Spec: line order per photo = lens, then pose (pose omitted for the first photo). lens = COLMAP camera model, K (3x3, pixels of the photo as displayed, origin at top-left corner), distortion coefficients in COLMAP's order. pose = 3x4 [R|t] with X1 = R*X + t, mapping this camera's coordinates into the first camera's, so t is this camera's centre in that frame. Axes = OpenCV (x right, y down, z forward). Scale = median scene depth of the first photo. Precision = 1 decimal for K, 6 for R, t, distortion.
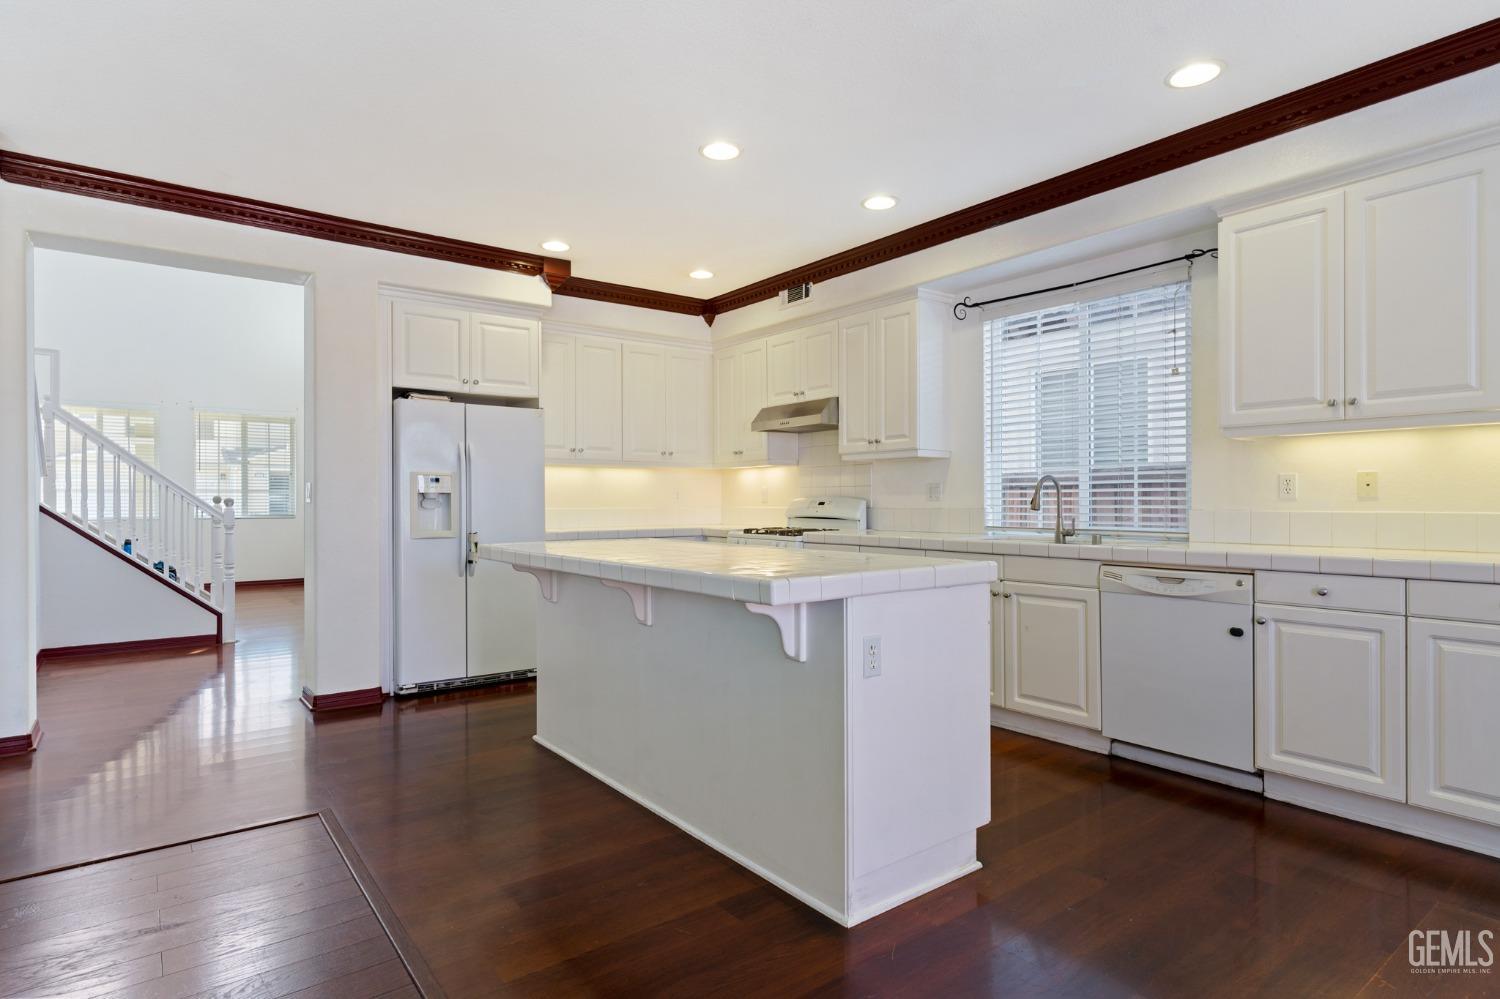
lens RADIAL K [[790.8, 0, 756.8], [0, 790.8, 499.0], [0, 0, 1]] dist [0.001453, 0.001113]
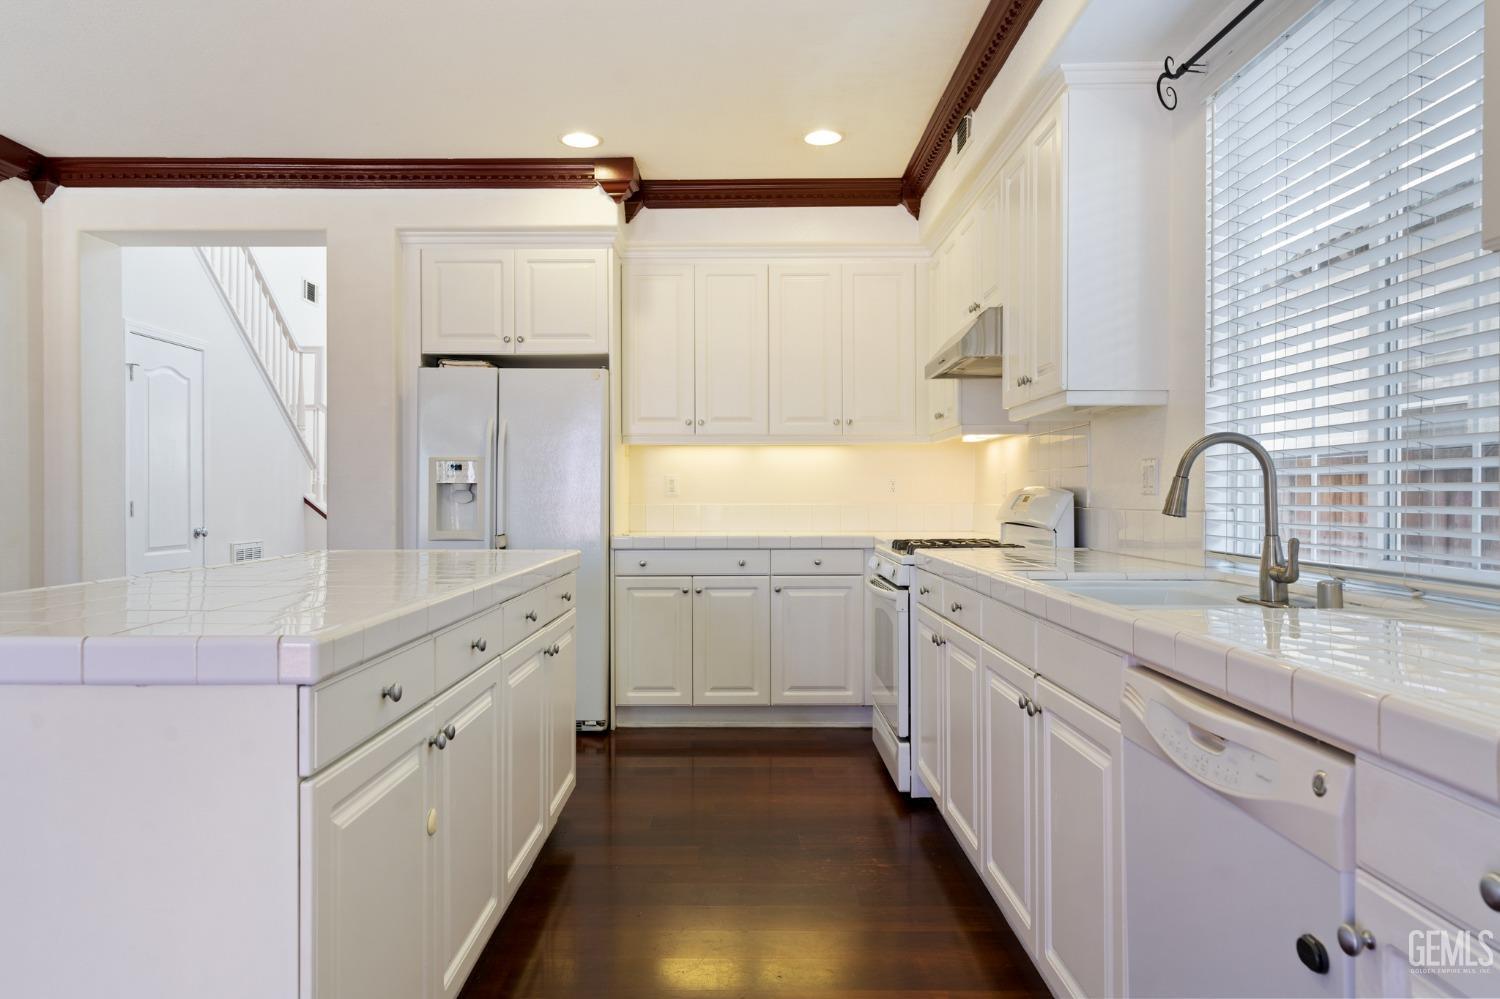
lens RADIAL K [[993.6, 0, 746.5], [0, 993.6, 500.6], [0, 0, 1]] dist [0.001366, -0.002881]
pose [[0.790892, 0.005661, -0.611929, 0.420310], [-0.000730, 0.999965, 0.008307, 0.001105], [0.611955, -0.006123, 0.790869, 0.375576]]
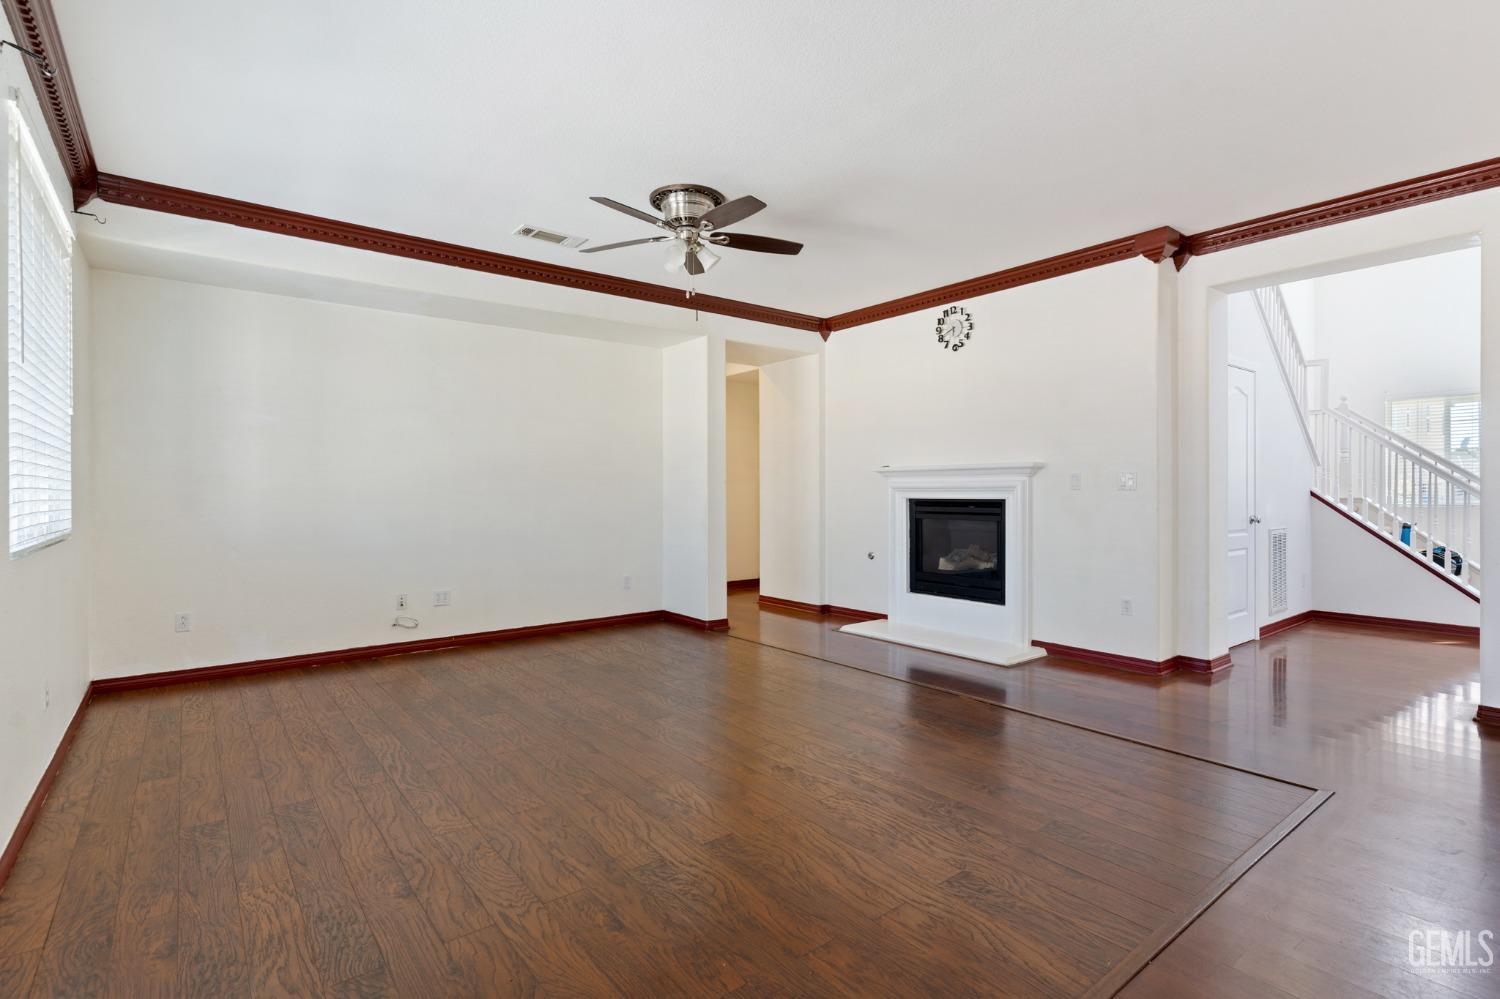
lens RADIAL K [[720.1, 0, 743.5], [0, 720.1, 492.1], [0, 0, 1]] dist [0.008998, -0.002565]
pose [[0.008113, 0.004500, -0.999957, 0.227617], [0.004234, 0.999981, 0.004535, 0.001548], [0.999958, -0.004271, 0.008094, 0.144945]]
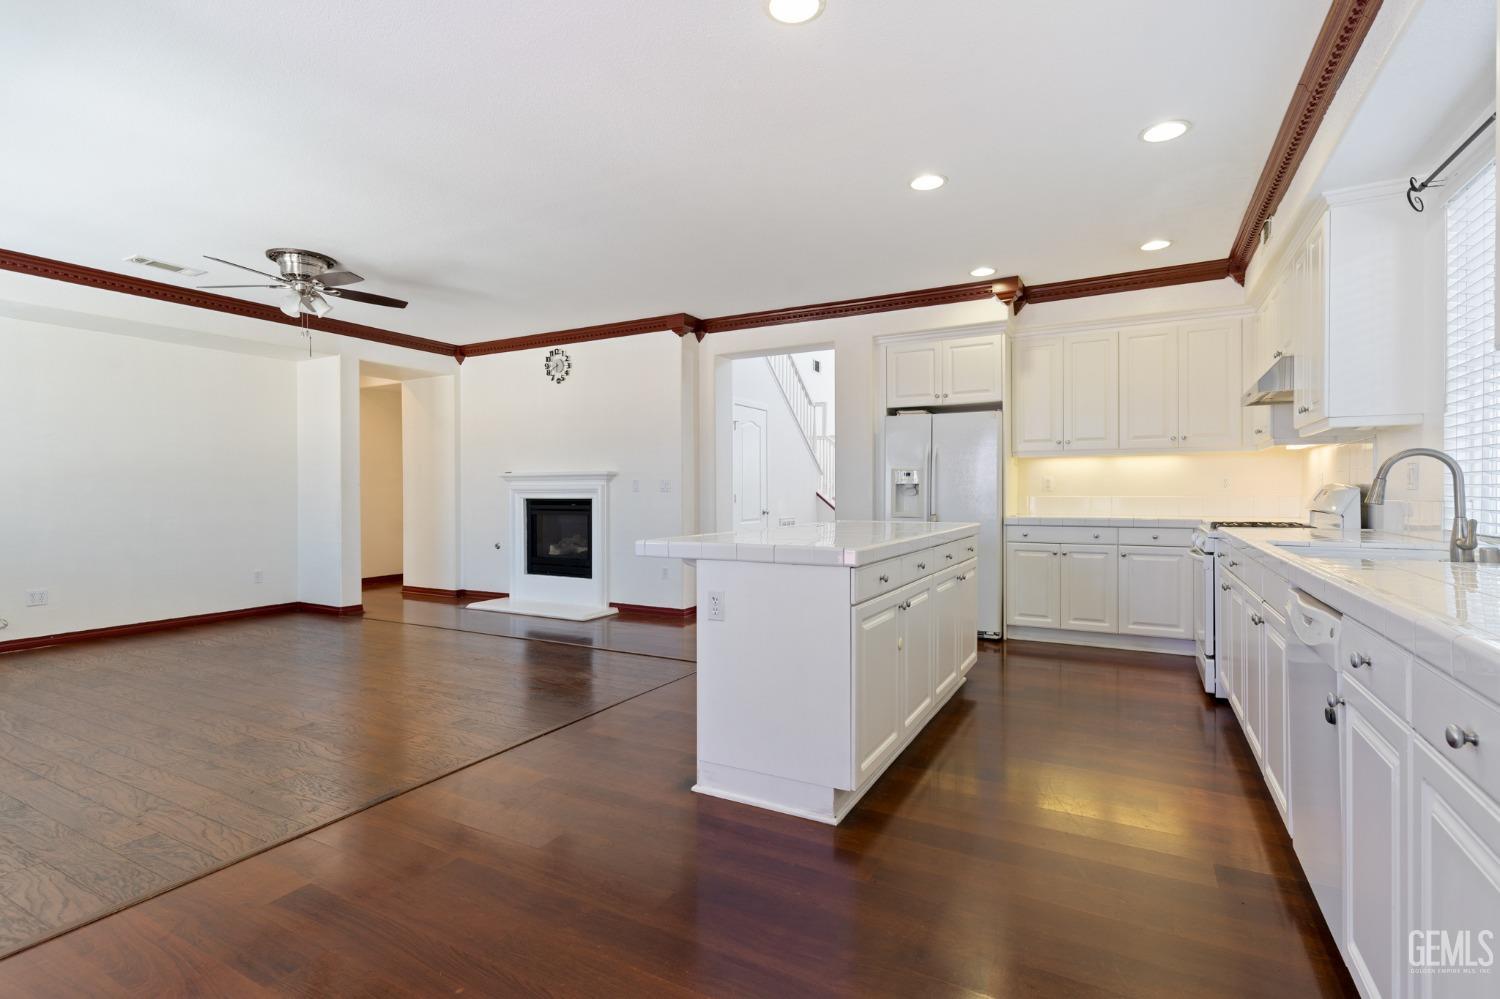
lens RADIAL K [[720.1, 0, 742.9], [0, 720.1, 494.0], [0, 0, 1]] dist [0.008998, -0.002565]
pose [[0.398466, 0.005683, -0.917165, 0.583422], [0.003191, 0.999966, 0.007582, -0.000514], [0.917178, -0.005948, 0.398434, 0.248679]]
